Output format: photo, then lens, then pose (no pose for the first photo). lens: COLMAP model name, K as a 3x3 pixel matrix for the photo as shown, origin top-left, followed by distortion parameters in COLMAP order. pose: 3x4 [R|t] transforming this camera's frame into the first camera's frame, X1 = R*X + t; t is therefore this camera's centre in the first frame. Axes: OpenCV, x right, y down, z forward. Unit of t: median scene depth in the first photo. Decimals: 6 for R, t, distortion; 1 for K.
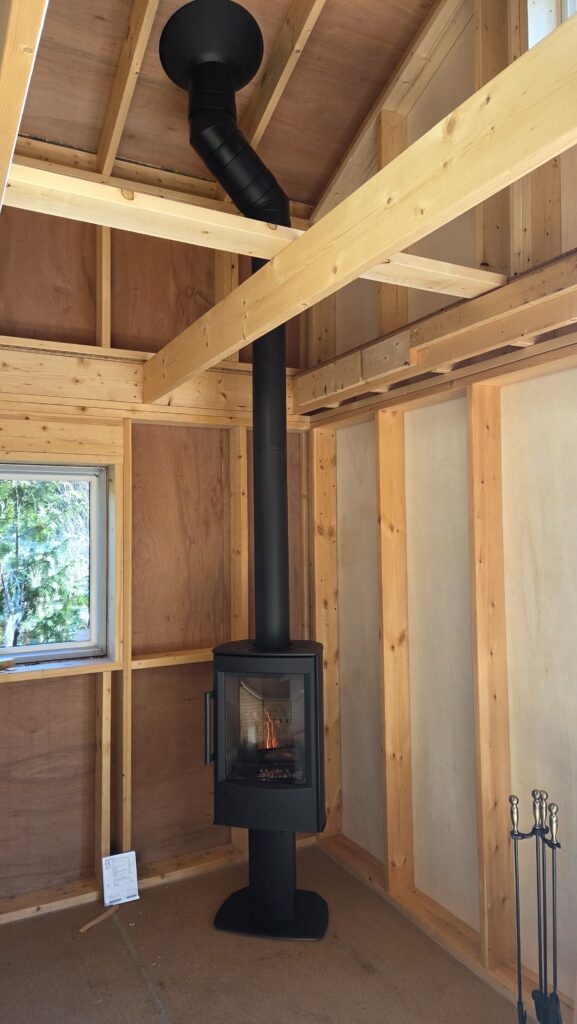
lens RADIAL K [[676.4, 0, 275.7], [0, 676.4, 503.8], [0, 0, 1]] dist [0.086690, -0.076572]
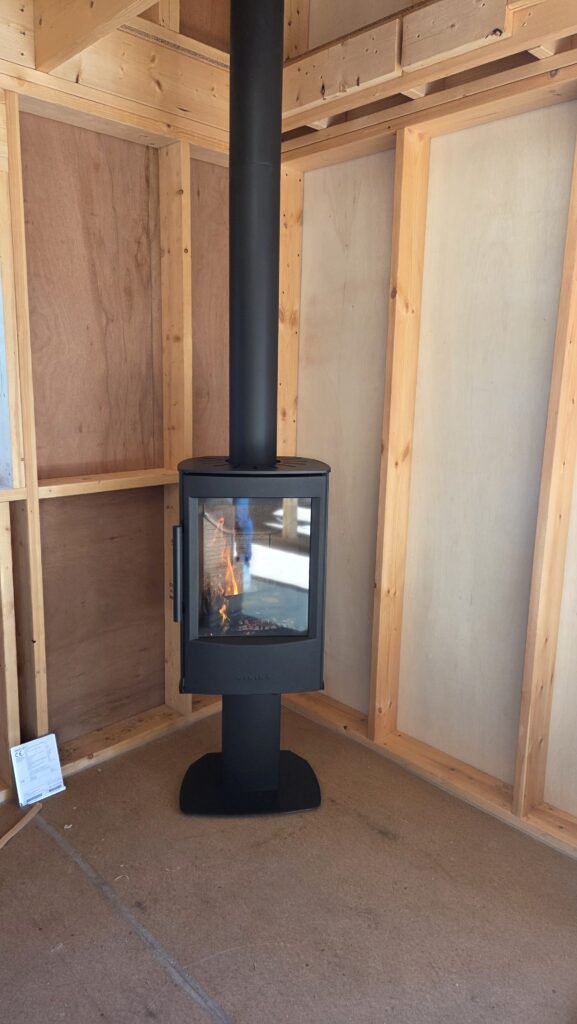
lens RADIAL K [[677.8, 0, 288.9], [0, 677.8, 497.6], [0, 0, 1]] dist [0.079525, -0.078912]
pose [[0.955341, -0.022860, 0.294620, -0.176692], [-0.044055, 0.974844, 0.218492, 0.081611], [-0.292203, -0.221713, 0.930301, 0.292071]]
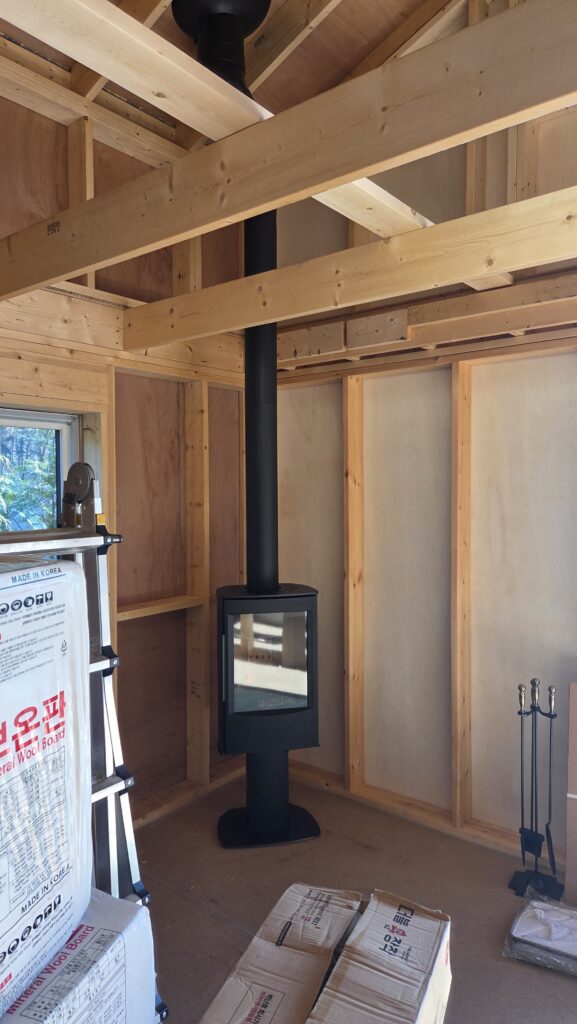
lens RADIAL K [[676.4, 0, 275.7], [0, 676.4, 503.8], [0, 0, 1]] dist [0.086690, -0.076572]
pose [[0.915525, -0.004134, 0.402239, -0.405283], [-0.019987, 0.998245, 0.055750, 0.011910], [-0.401763, -0.059080, 0.913836, 0.011923]]
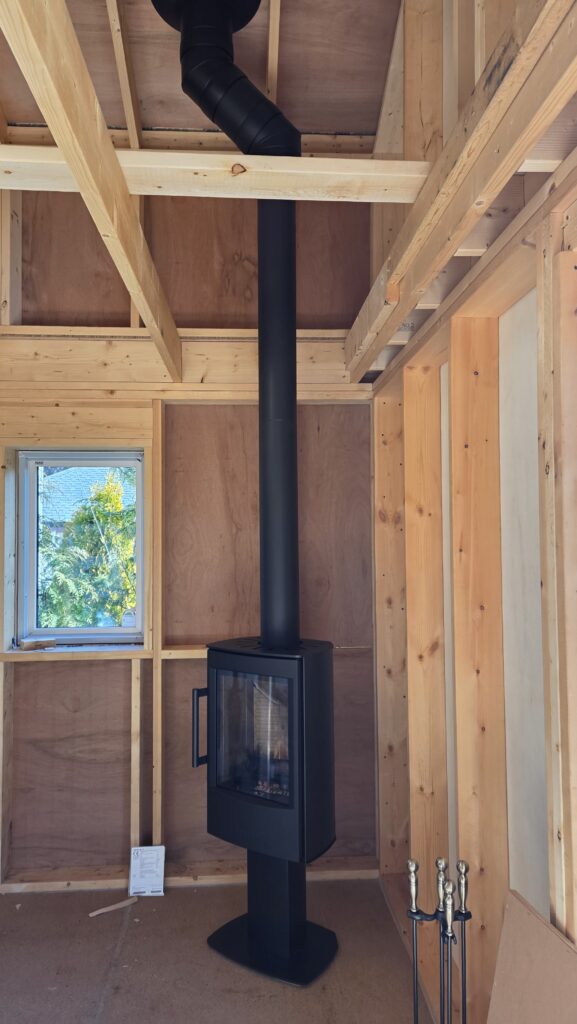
lens RADIAL K [[693.8, 0, 288.5], [0, 693.8, 512.0], [0, 0, 1]] dist [0.086375, -0.084380]
pose [[0.917507, -0.005488, -0.397681, 0.354628], [0.011839, 0.999839, 0.013517, 0.023593], [0.397542, -0.017110, 0.917424, 0.170186]]
